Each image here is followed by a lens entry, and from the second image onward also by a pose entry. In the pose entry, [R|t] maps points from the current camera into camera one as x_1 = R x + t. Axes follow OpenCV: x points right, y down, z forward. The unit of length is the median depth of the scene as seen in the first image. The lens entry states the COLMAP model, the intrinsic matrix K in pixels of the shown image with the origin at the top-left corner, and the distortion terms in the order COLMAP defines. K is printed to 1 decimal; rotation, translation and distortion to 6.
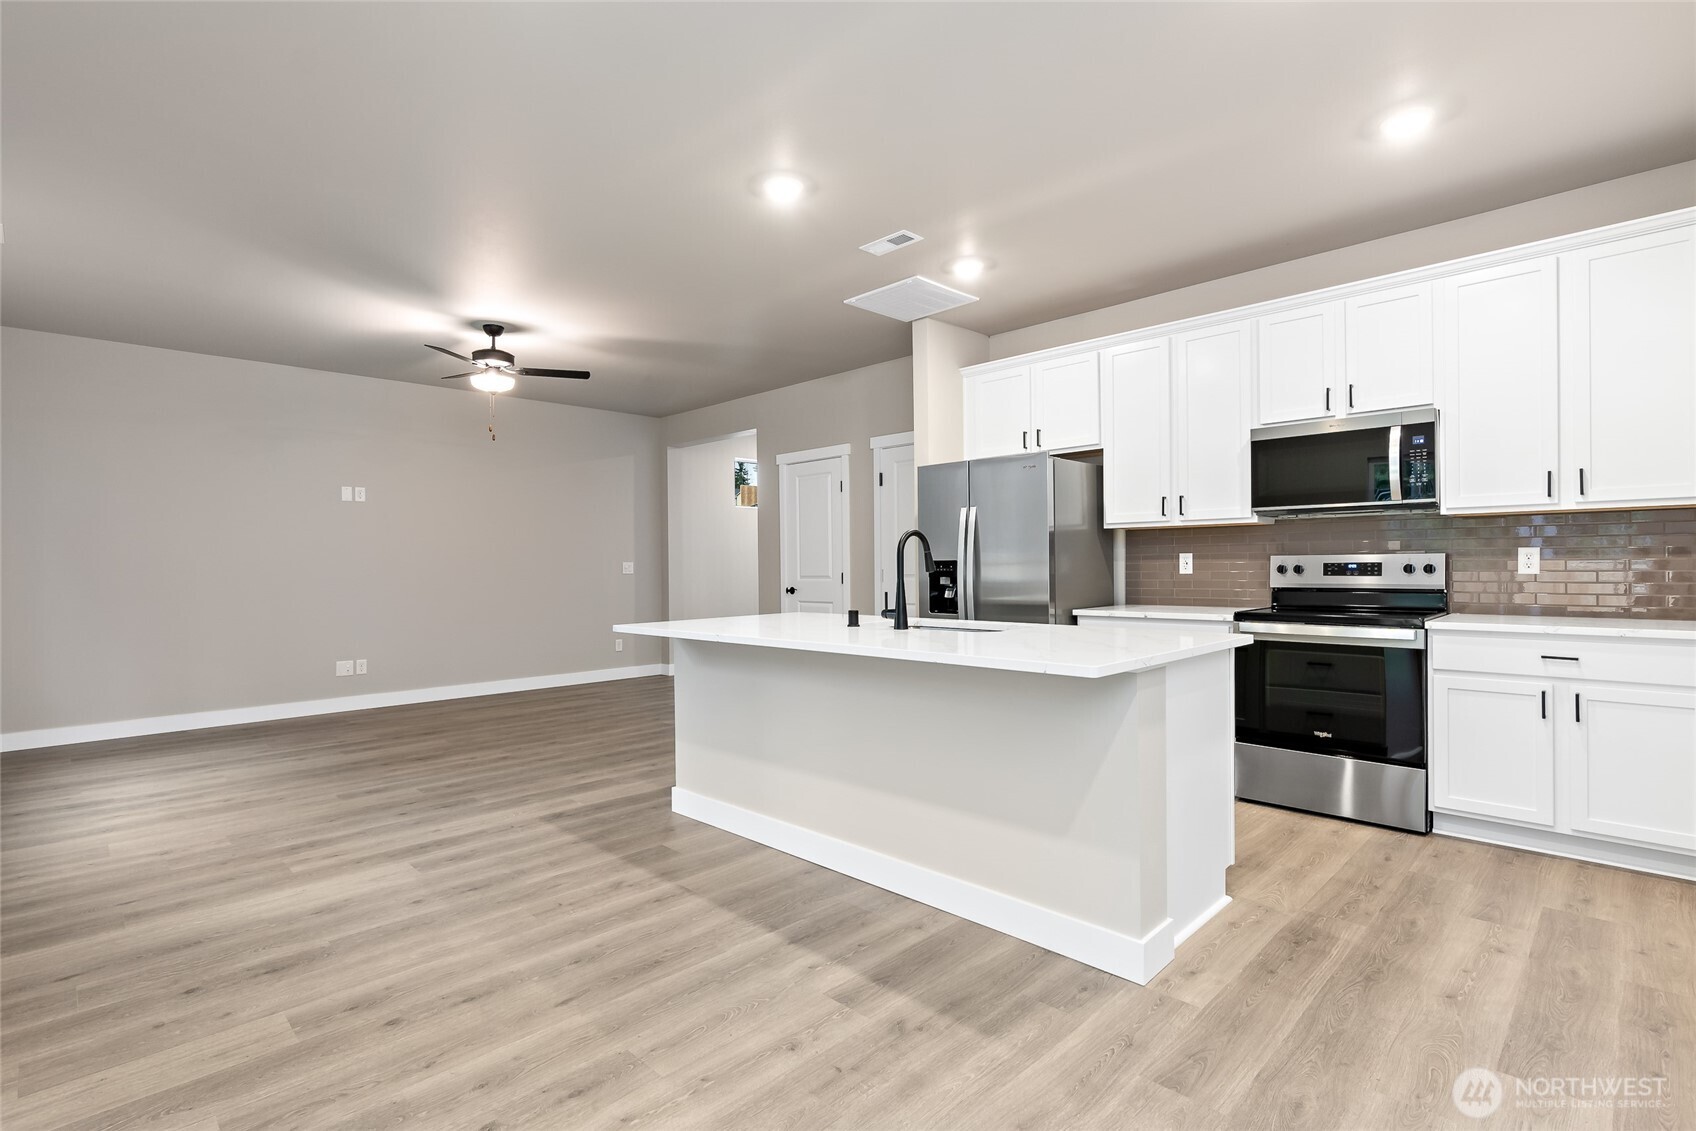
lens RADIAL K [[806.9, 0, 846.6], [0, 806.9, 567.0], [0, 0, 1]] dist [-0.002858, 0.000664]
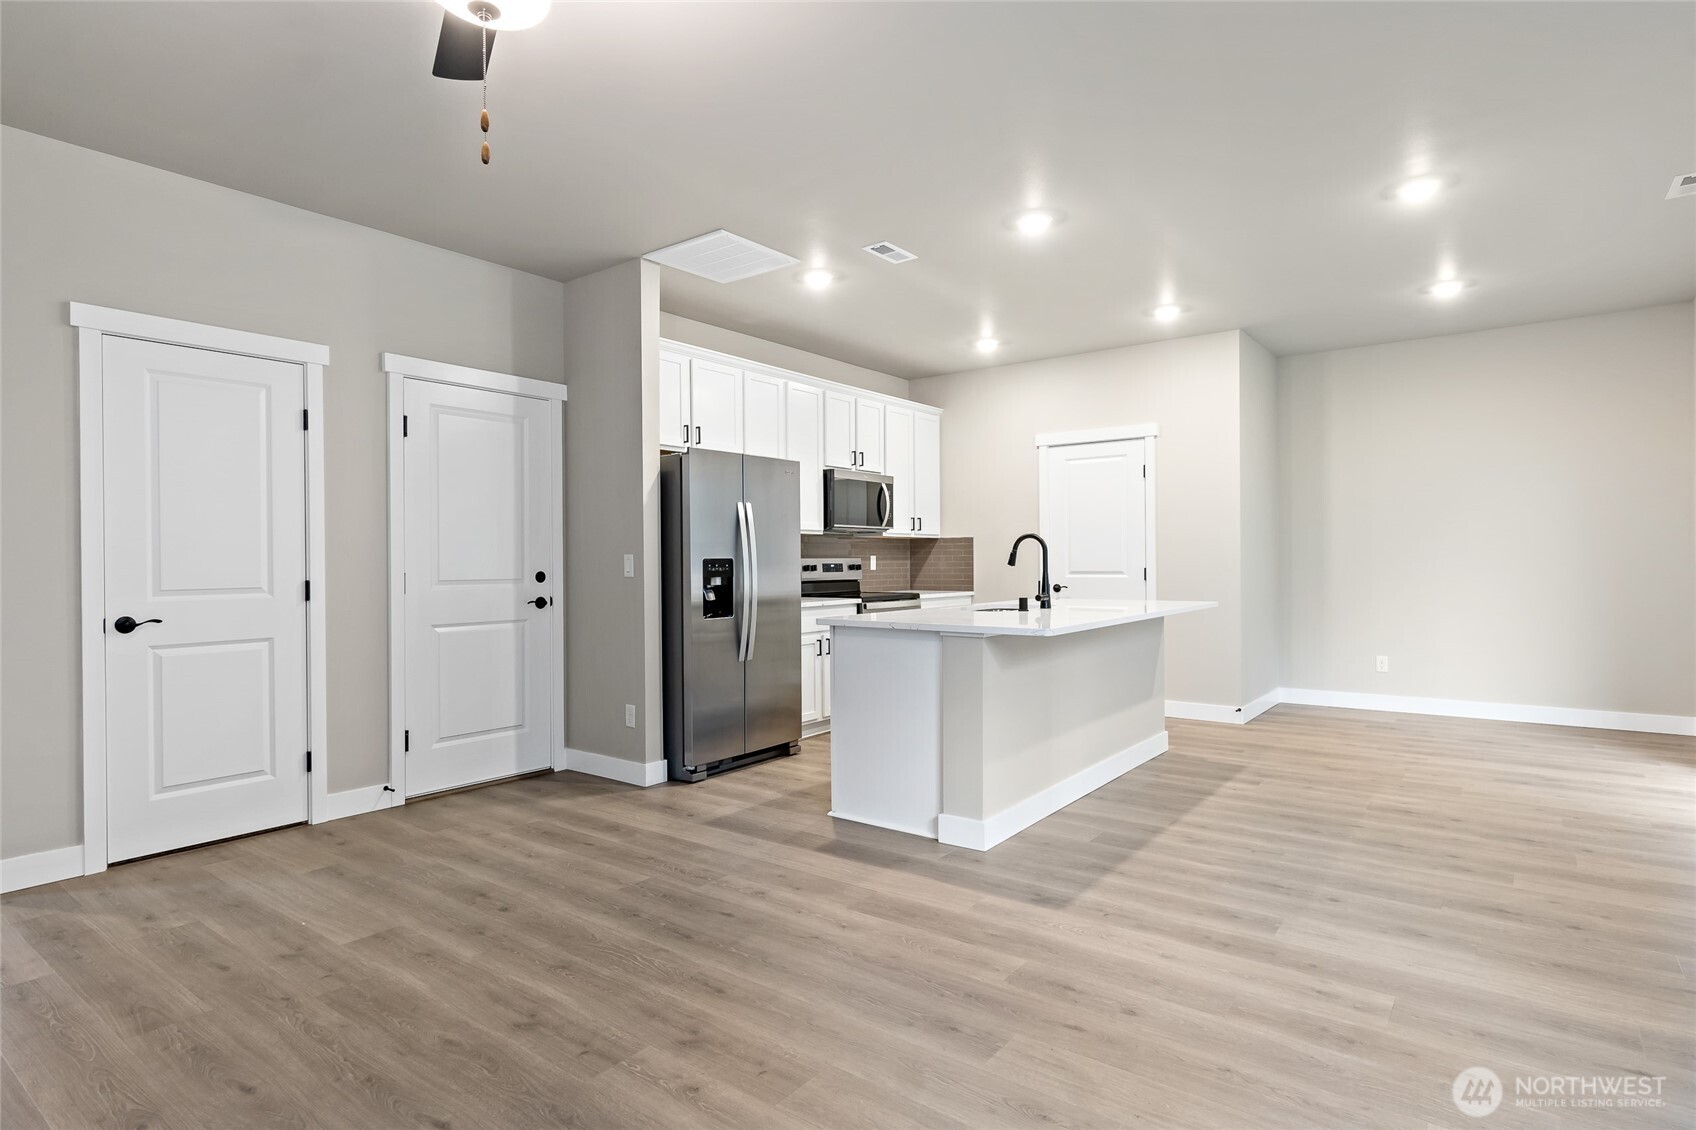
lens RADIAL K [[889.2, 0, 842.5], [0, 889.2, 563.7], [0, 0, 1]] dist [0.001576, -0.000164]
pose [[-0.127919, 0.008667, 0.991747, -1.185634], [0.012750, 0.999894, -0.007094, 0.008184], [-0.991703, 0.011737, -0.128016, 1.338133]]
